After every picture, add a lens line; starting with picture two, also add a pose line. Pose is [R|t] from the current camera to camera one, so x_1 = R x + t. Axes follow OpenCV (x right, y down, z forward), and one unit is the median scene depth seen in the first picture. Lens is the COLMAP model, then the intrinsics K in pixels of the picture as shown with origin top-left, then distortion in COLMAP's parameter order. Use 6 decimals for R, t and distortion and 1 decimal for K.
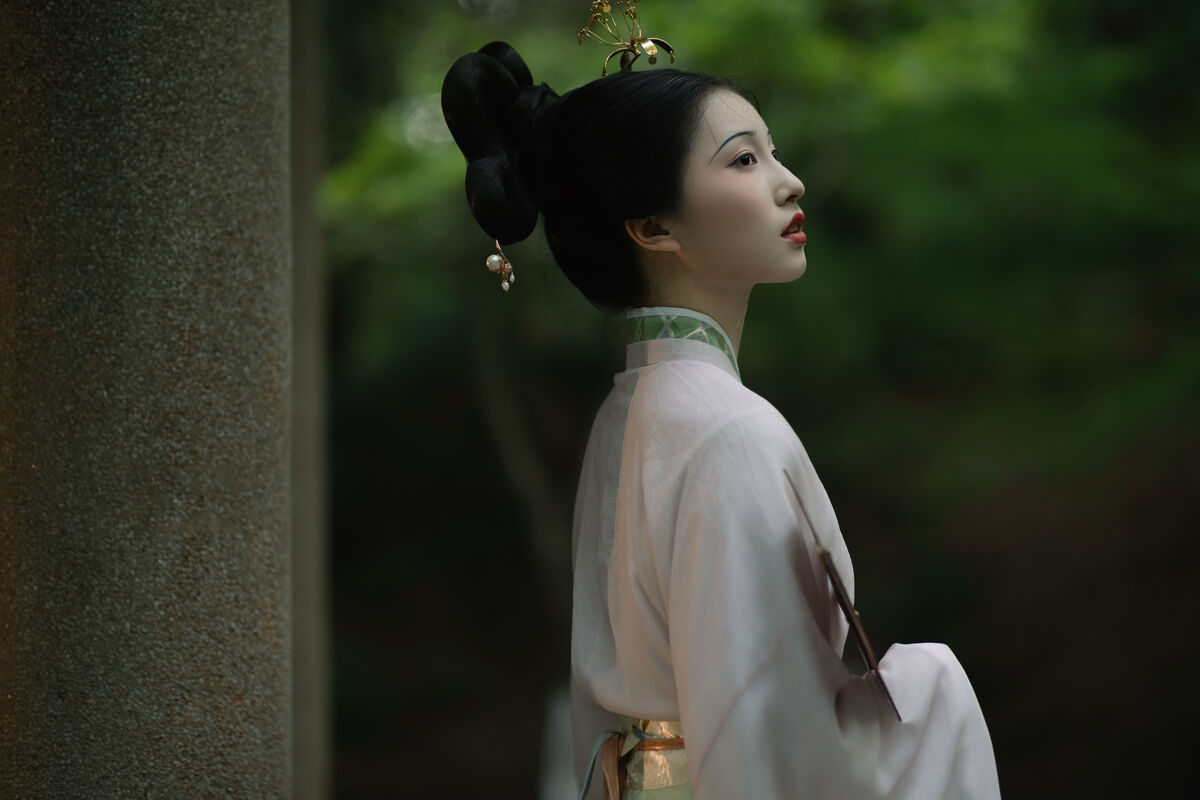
lens RADIAL K [[2822.5, 0, 600.0], [0, 2822.5, 400.0], [0, 0, 1]] dist [0.096601, -0.658393]
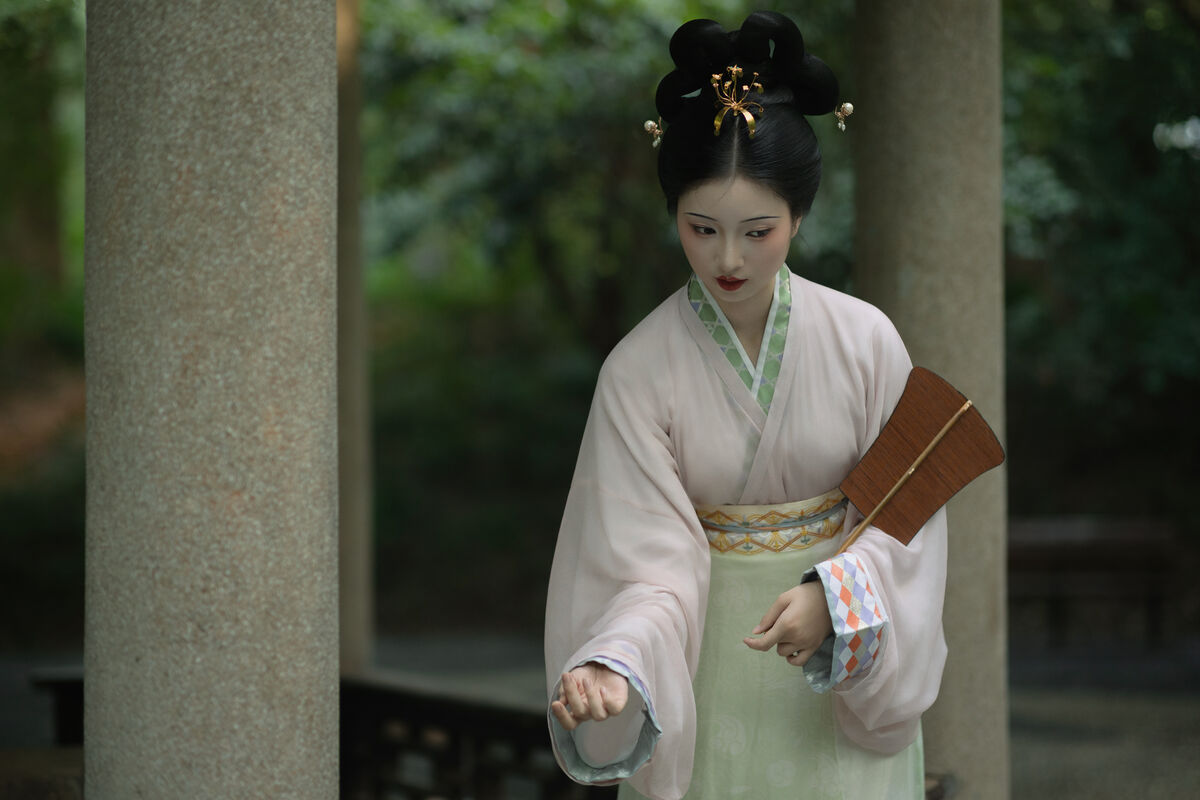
lens RADIAL K [[2822.5, 0, 600.0], [0, 2822.5, 400.0], [0, 0, 1]] dist [0.096601, -0.658393]
pose [[0.904552, 0.006939, -0.426306, 0.489496], [0.023371, 0.997557, 0.065826, -0.003849], [0.425722, -0.069506, 0.902181, 0.037233]]
